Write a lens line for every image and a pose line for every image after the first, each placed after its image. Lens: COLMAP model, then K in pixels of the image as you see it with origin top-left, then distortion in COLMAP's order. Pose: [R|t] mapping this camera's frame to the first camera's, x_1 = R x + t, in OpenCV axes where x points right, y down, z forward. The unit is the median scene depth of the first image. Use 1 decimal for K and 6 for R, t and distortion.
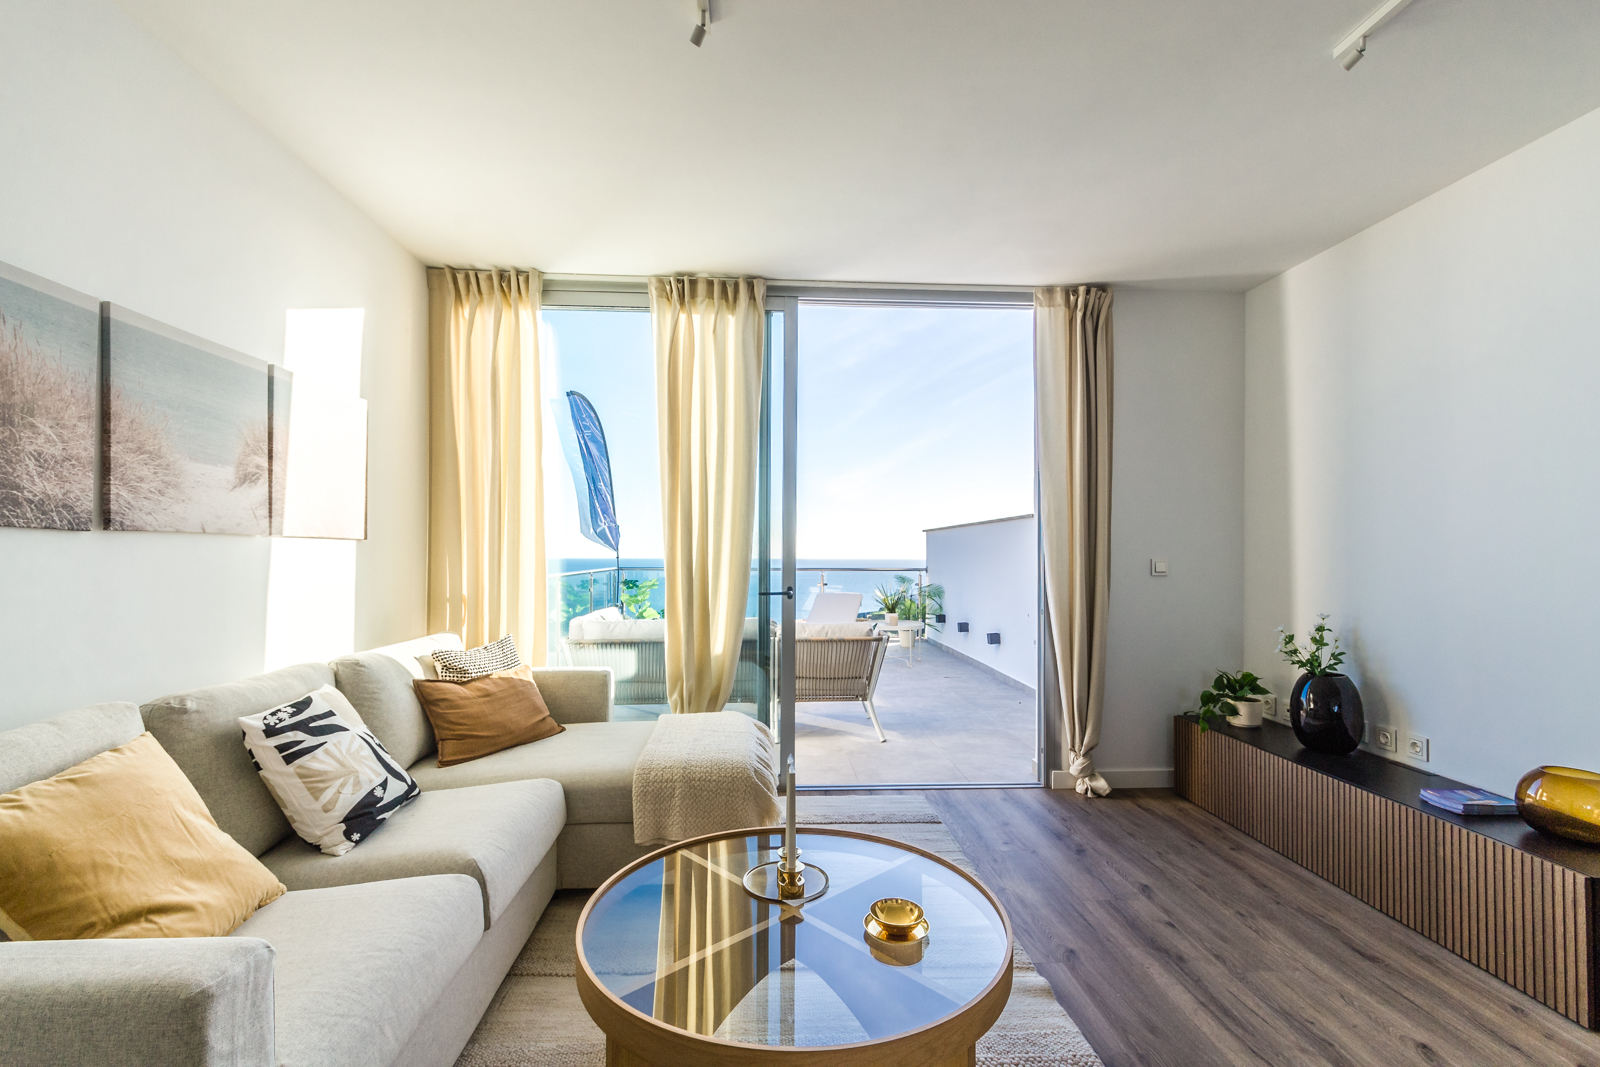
lens RADIAL K [[754.2, 0, 801.9], [0, 754.2, 543.8], [0, 0, 1]] dist [0.003647, -0.000568]
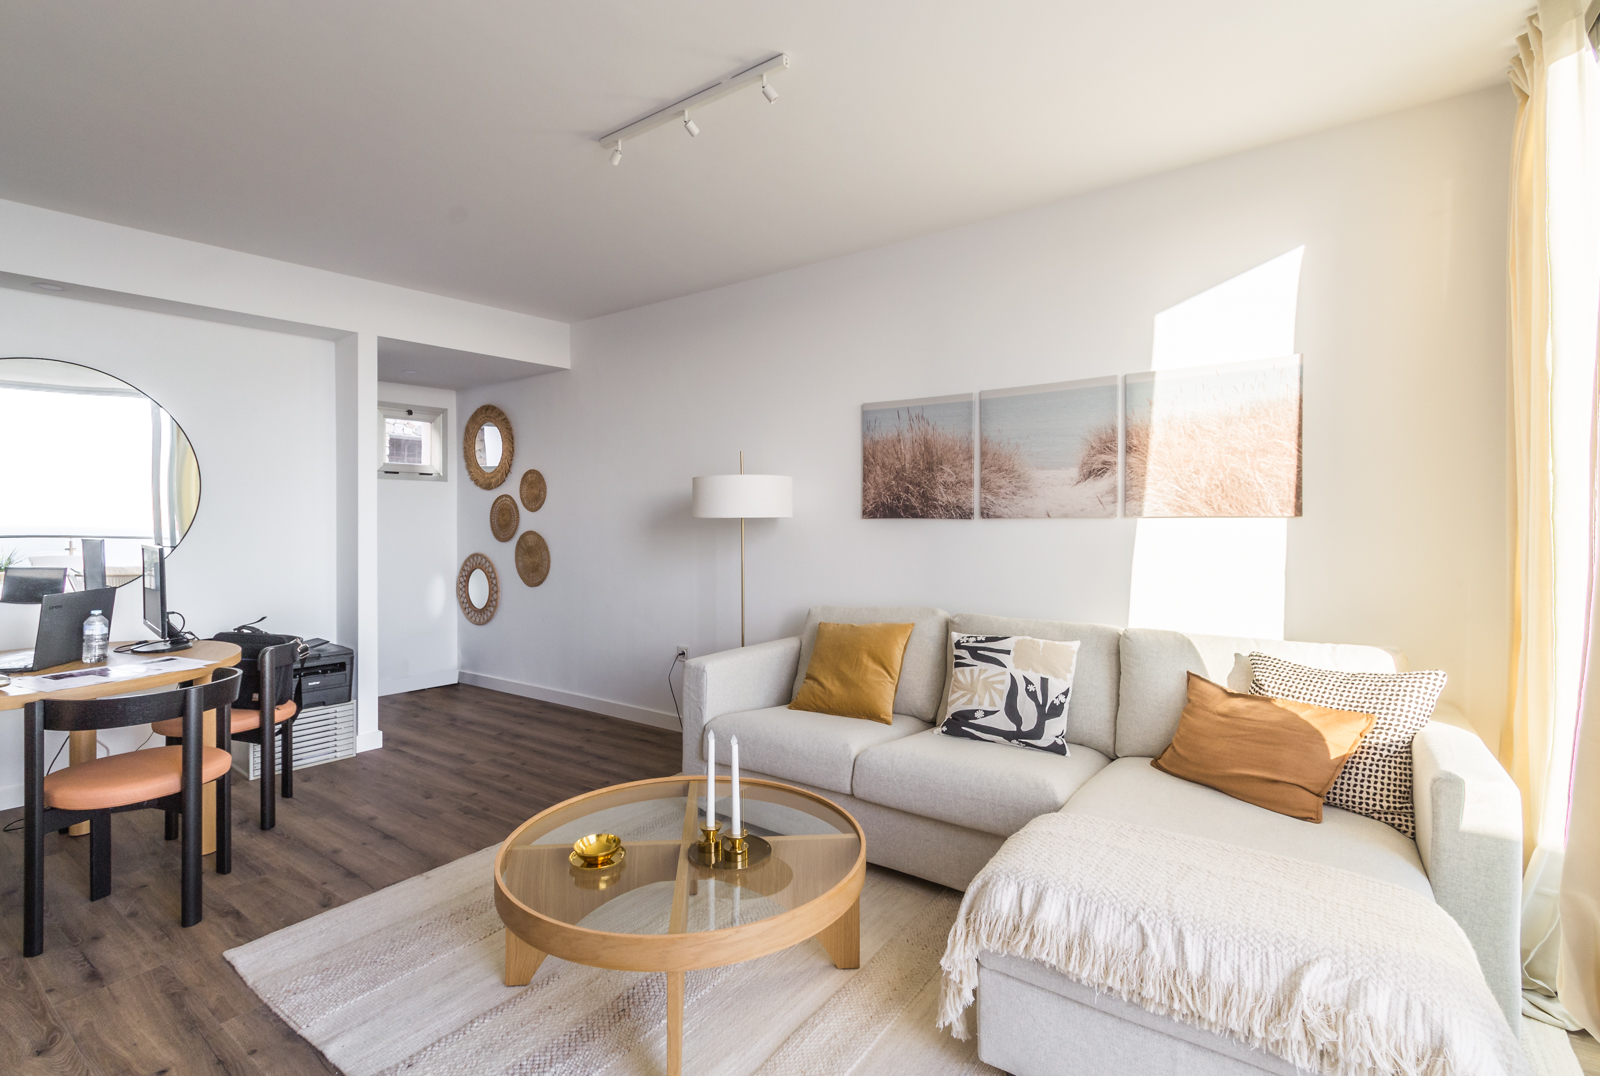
lens RADIAL K [[716.5, 0, 804.5], [0, 716.5, 530.5], [0, 0, 1]] dist [-0.000315, -0.000007]
pose [[-0.632475, 0.005968, -0.774558, 0.614953], [0.011411, 0.999934, -0.001613, 0.008353], [0.774497, -0.009858, -0.632501, 1.612351]]
